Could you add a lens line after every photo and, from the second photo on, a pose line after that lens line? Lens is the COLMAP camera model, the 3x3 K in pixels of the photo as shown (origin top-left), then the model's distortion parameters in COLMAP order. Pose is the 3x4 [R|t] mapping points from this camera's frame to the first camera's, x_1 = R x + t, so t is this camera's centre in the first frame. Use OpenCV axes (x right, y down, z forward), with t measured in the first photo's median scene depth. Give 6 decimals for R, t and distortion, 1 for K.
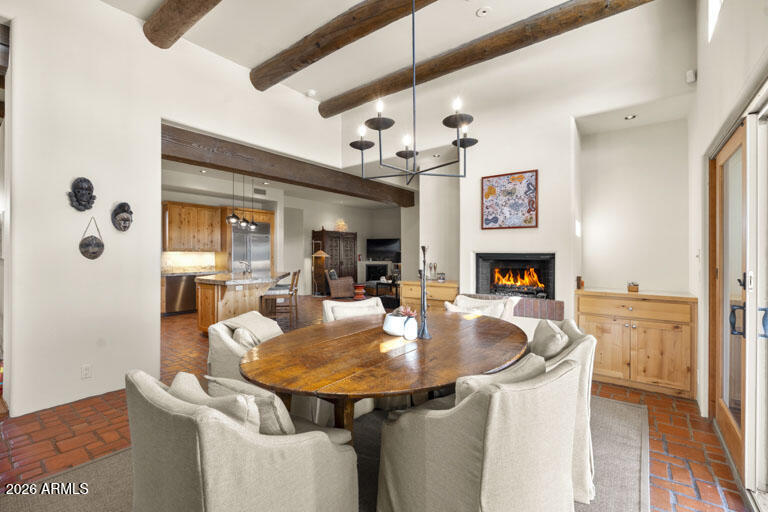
lens RADIAL K [[338.4, 0, 378.4], [0, 338.4, 252.2], [0, 0, 1]] dist [-0.000756, 0.000273]
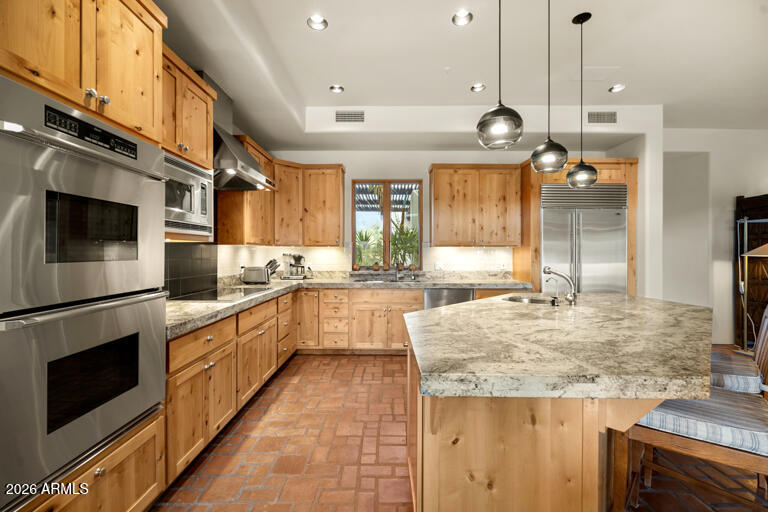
lens RADIAL K [[338.4, 0, 385.0], [0, 338.4, 253.8], [0, 0, 1]] dist [-0.000756, 0.000273]
pose [[0.615961, 0.001442, -0.787775, -0.173568], [0.004502, 0.999976, 0.005351, 0.005699], [0.787764, -0.006842, 0.615939, 0.494161]]
